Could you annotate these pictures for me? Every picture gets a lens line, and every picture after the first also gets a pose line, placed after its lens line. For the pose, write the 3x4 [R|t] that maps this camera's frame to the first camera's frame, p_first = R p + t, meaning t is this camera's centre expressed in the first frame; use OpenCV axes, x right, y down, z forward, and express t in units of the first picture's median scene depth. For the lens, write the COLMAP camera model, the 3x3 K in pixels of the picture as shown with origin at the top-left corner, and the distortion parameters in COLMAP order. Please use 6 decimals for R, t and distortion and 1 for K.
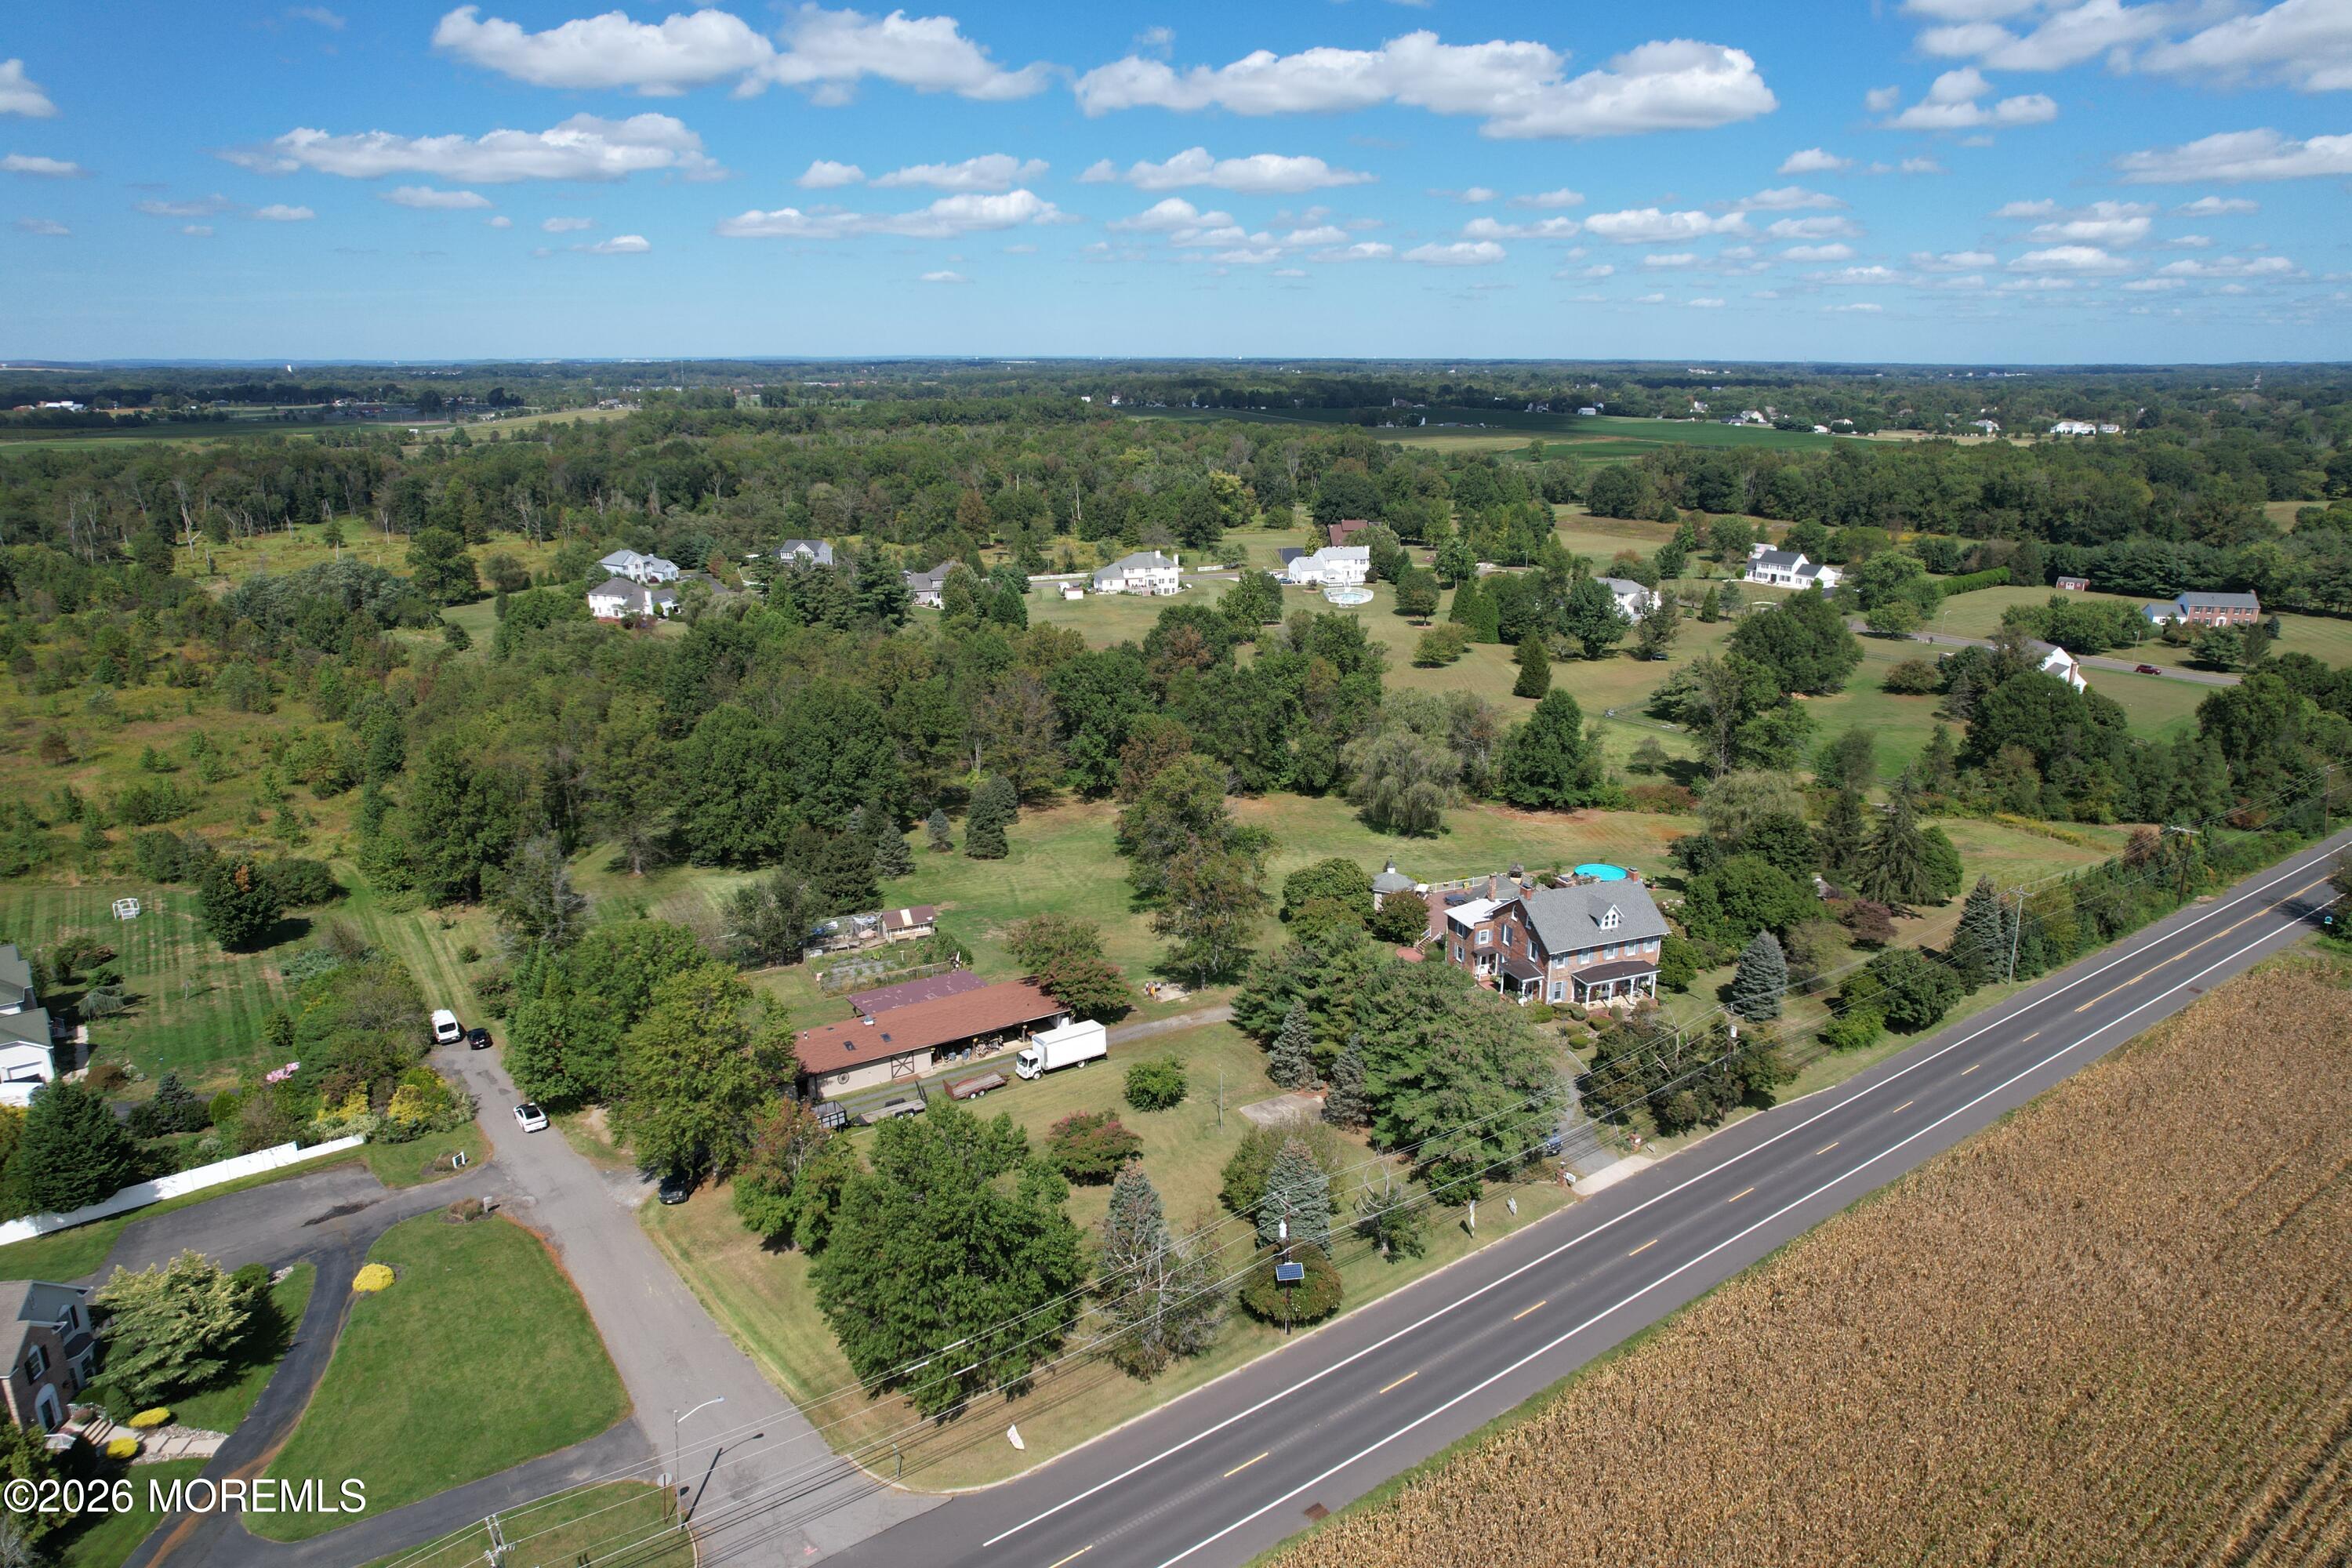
lens RADIAL K [[1497.8, 0, 1189.9], [0, 1497.8, 788.9], [0, 0, 1]] dist [-0.074499, 0.066385]
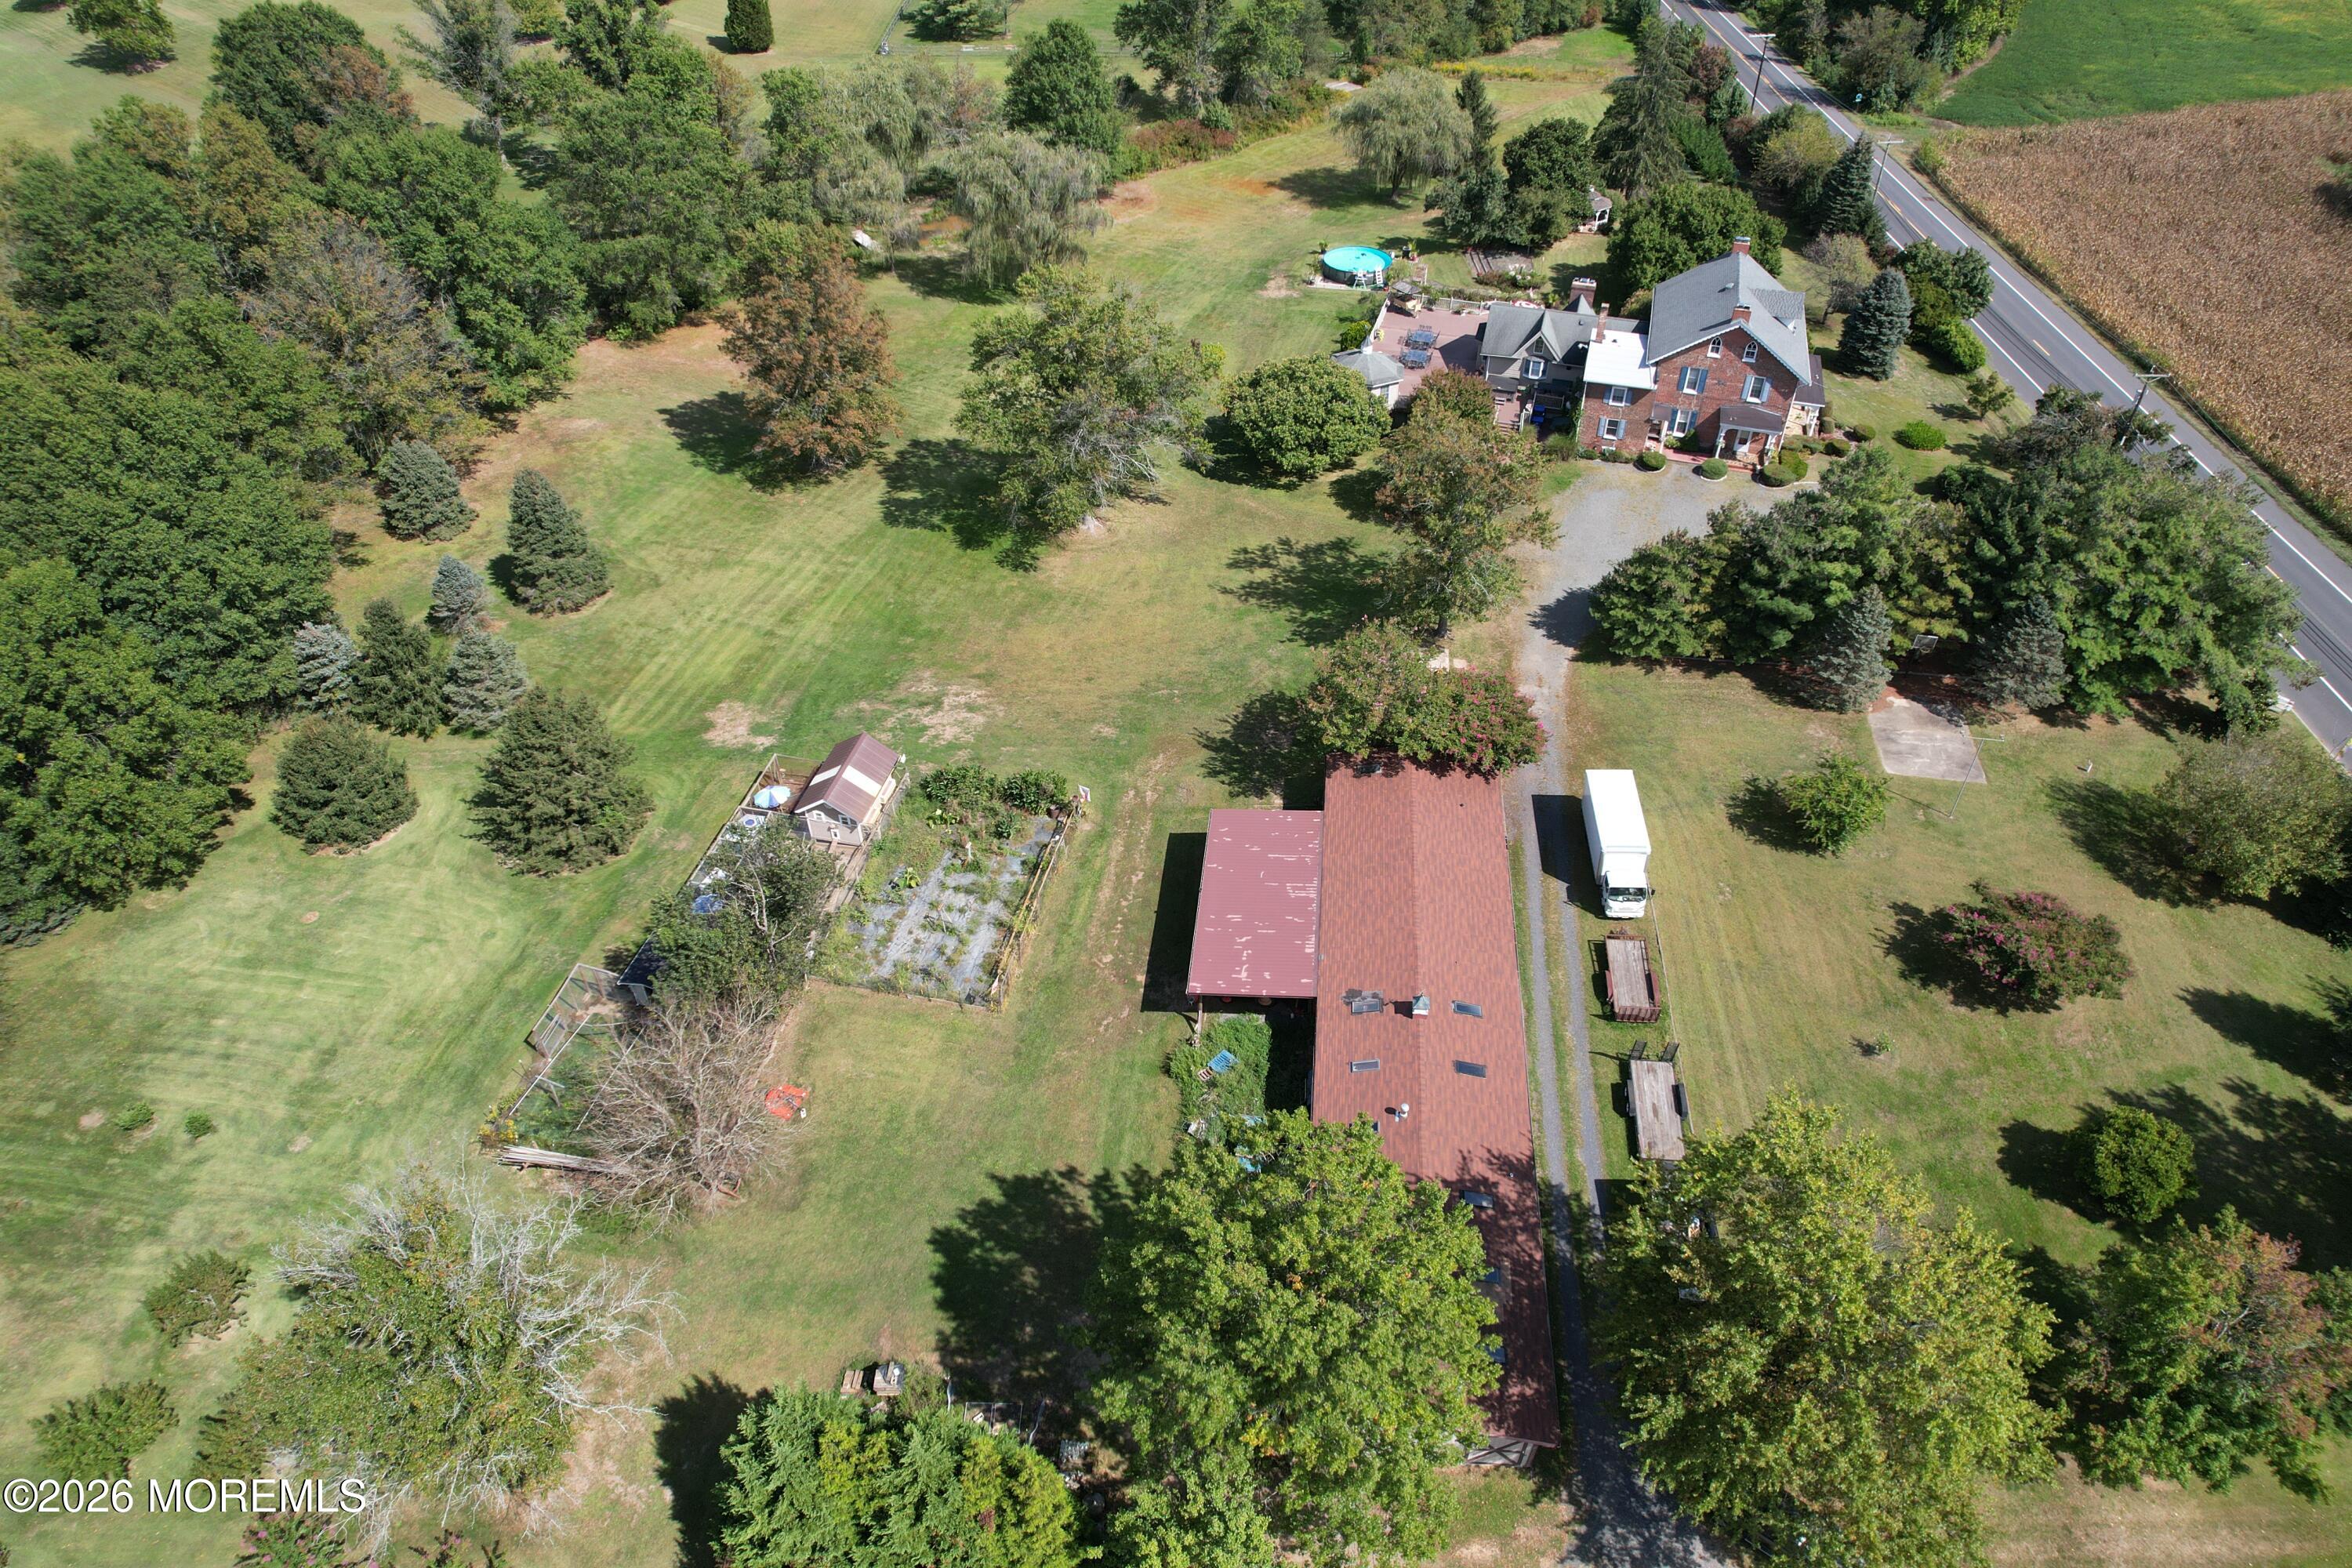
lens RADIAL K [[1497.8, 0, 1192.4], [0, 1497.8, 786.2], [0, 0, 1]] dist [-0.074499, 0.066385]
pose [[0.614785, -0.519232, 0.593665, -0.320481], [0.216251, 0.834845, 0.506230, -0.106282], [-0.758469, -0.182842, 0.625535, 0.470796]]
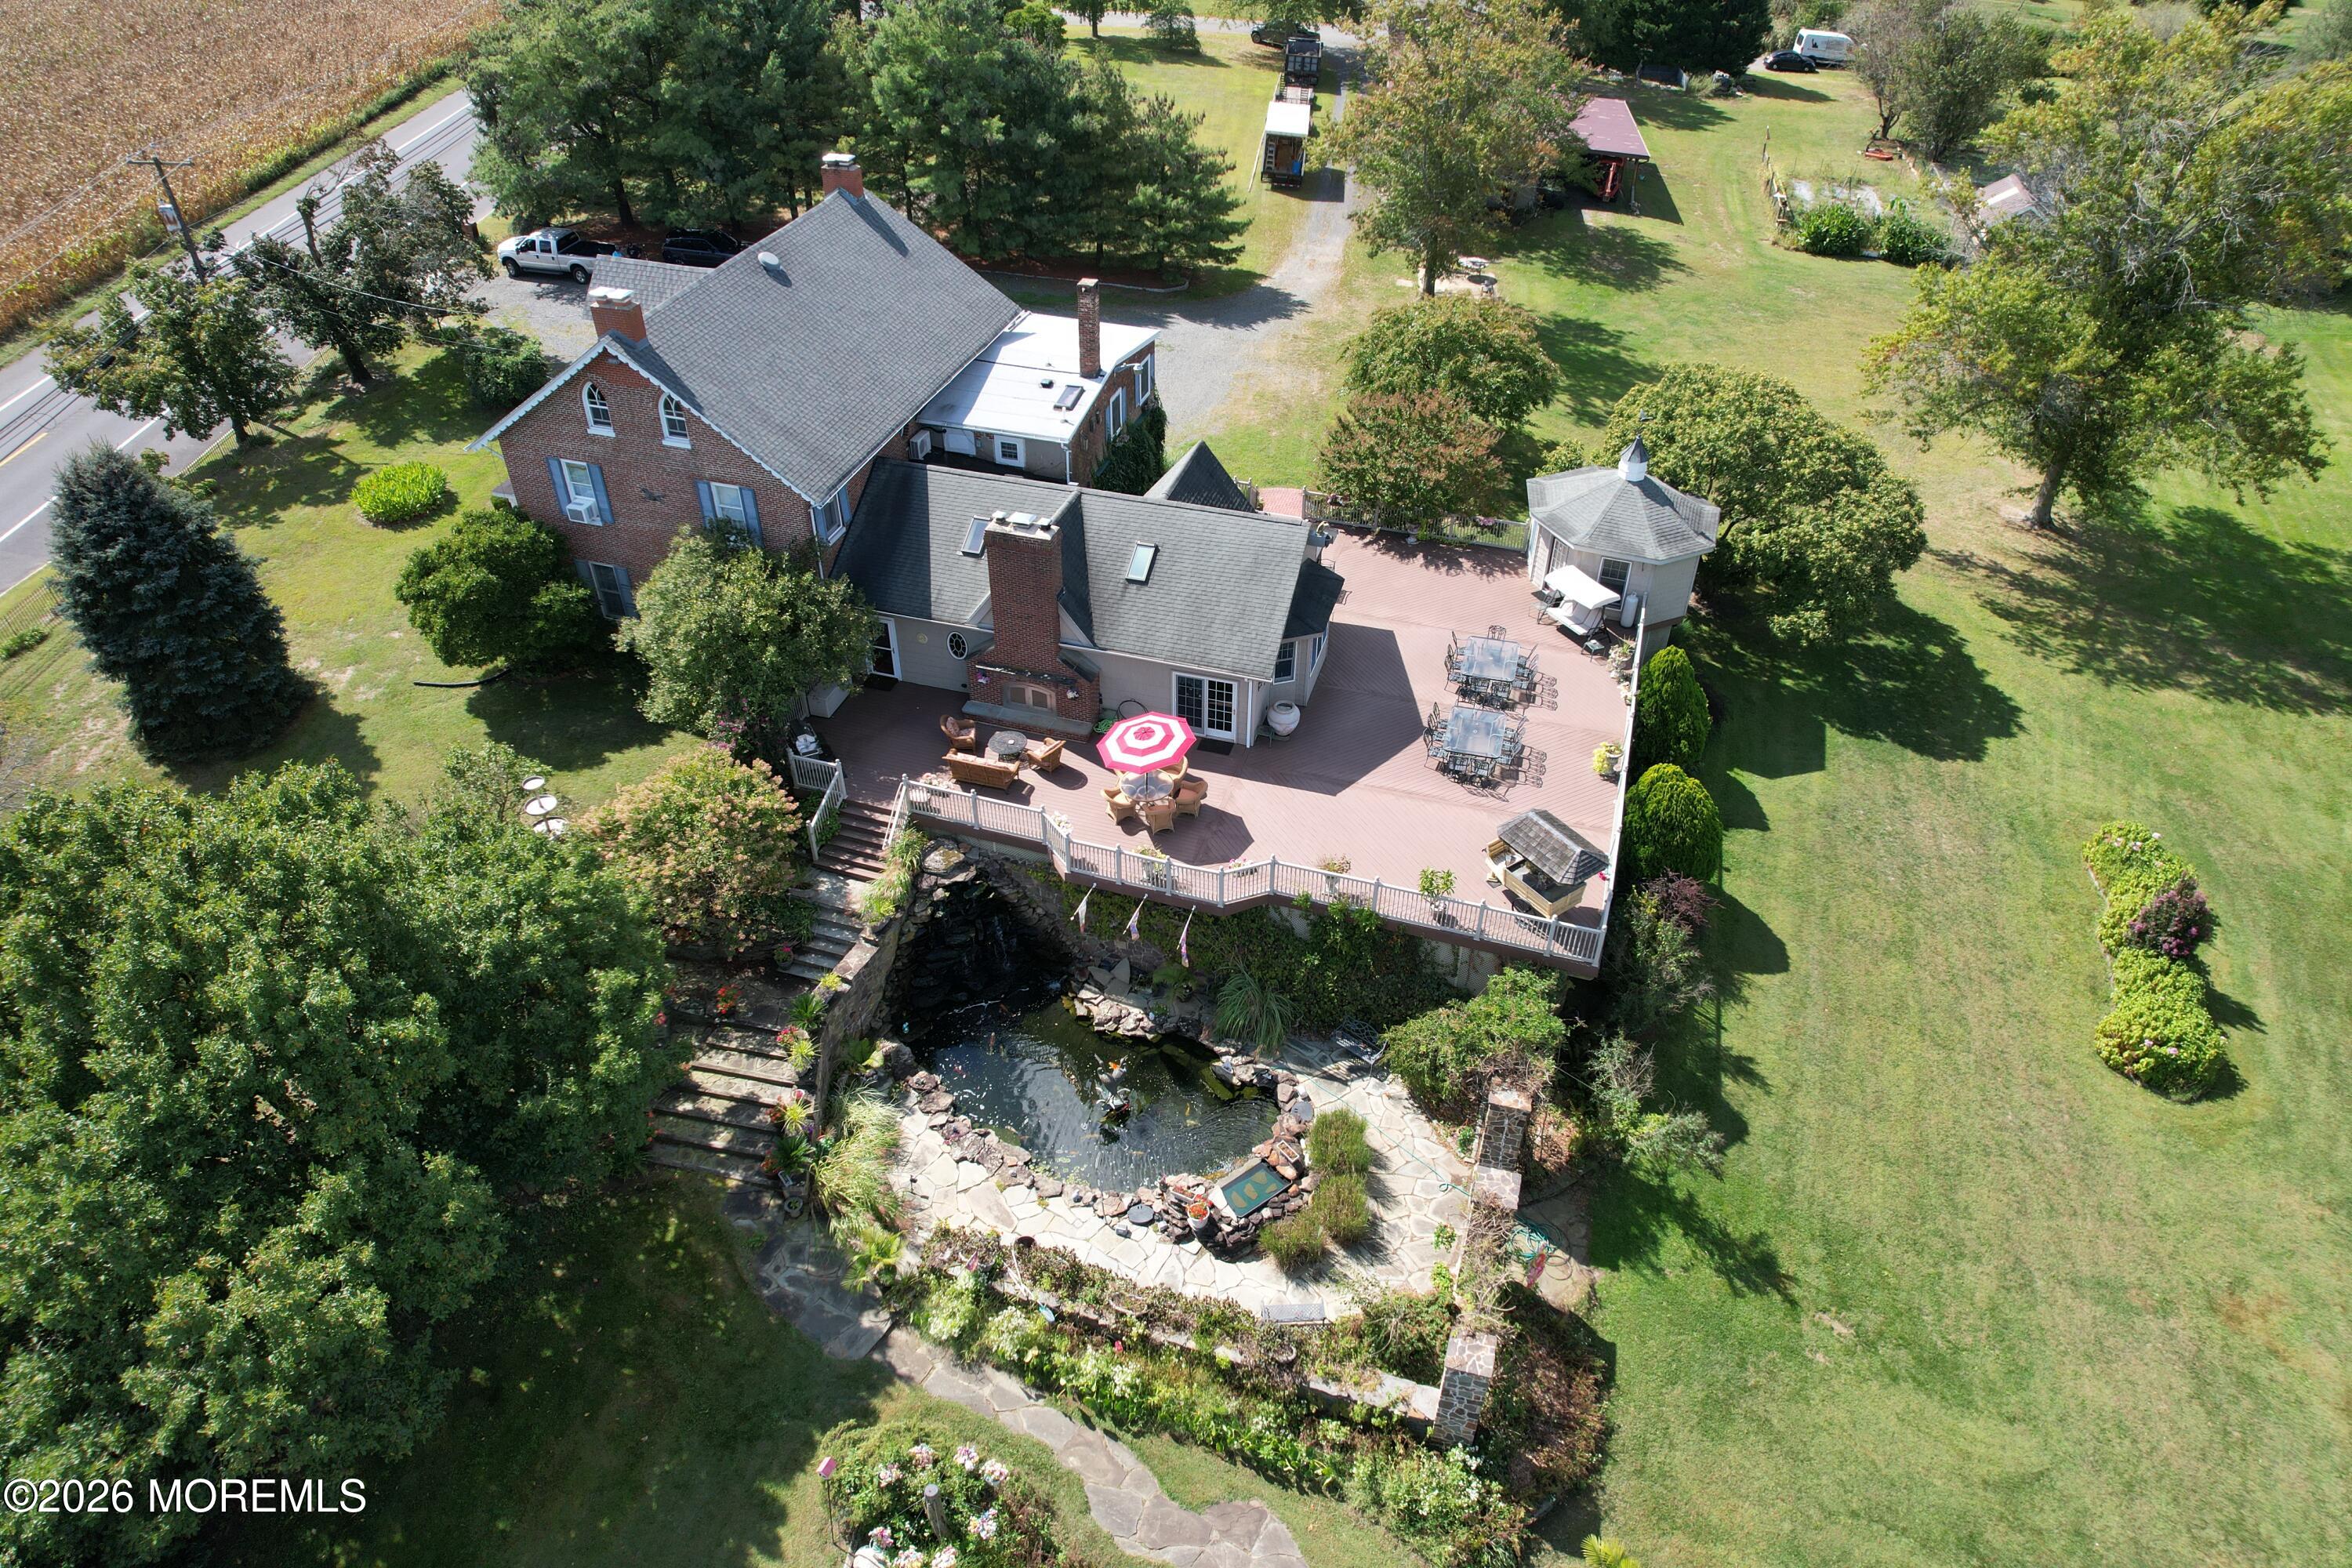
lens RADIAL K [[1497.8, 0, 1191.7], [0, 1497.8, 785.3], [0, 0, 1]] dist [-0.074499, 0.066385]
pose [[-0.633293, 0.479549, -0.607431, 0.294350], [-0.219575, 0.641294, 0.735207, -0.070473], [0.742110, 0.598978, -0.300830, 0.821700]]
